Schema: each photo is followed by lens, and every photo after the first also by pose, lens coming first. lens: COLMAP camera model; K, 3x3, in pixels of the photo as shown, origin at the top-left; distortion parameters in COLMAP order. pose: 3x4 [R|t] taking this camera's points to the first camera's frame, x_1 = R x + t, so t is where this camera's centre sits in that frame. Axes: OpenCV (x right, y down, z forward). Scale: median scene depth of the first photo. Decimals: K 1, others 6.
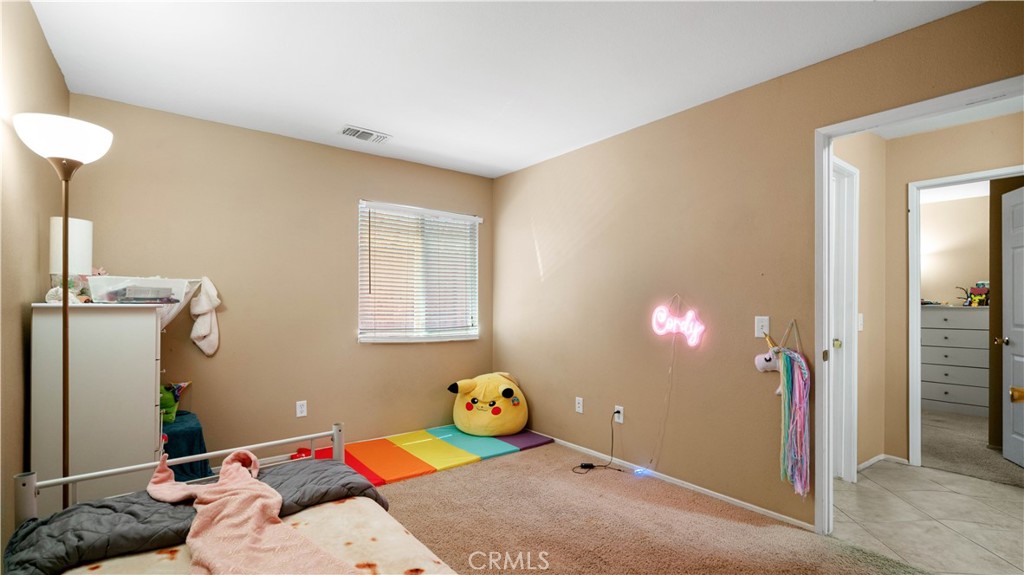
lens RADIAL K [[454.6, 0, 510.6], [0, 454.6, 300.2], [0, 0, 1]] dist [0.001176, 0.000493]
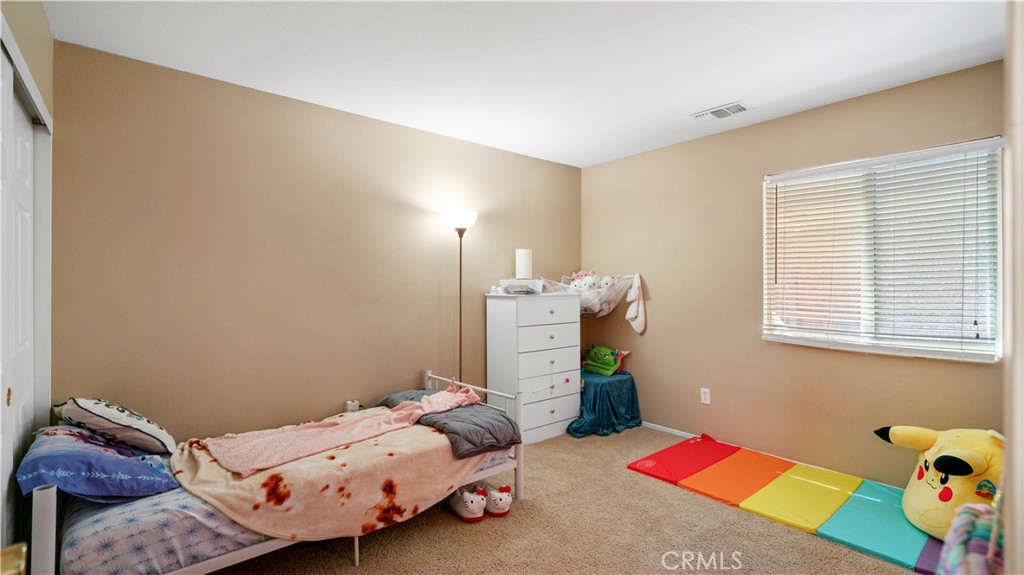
lens RADIAL K [[465.5, 0, 511.4], [0, 465.5, 280.6], [0, 0, 1]] dist [0.000591, 0.000242]
pose [[0.055525, -0.013383, -0.998368, 0.575426], [0.006734, 0.999892, -0.013029, -0.013047], [0.998435, -0.005999, 0.055609, 0.502605]]
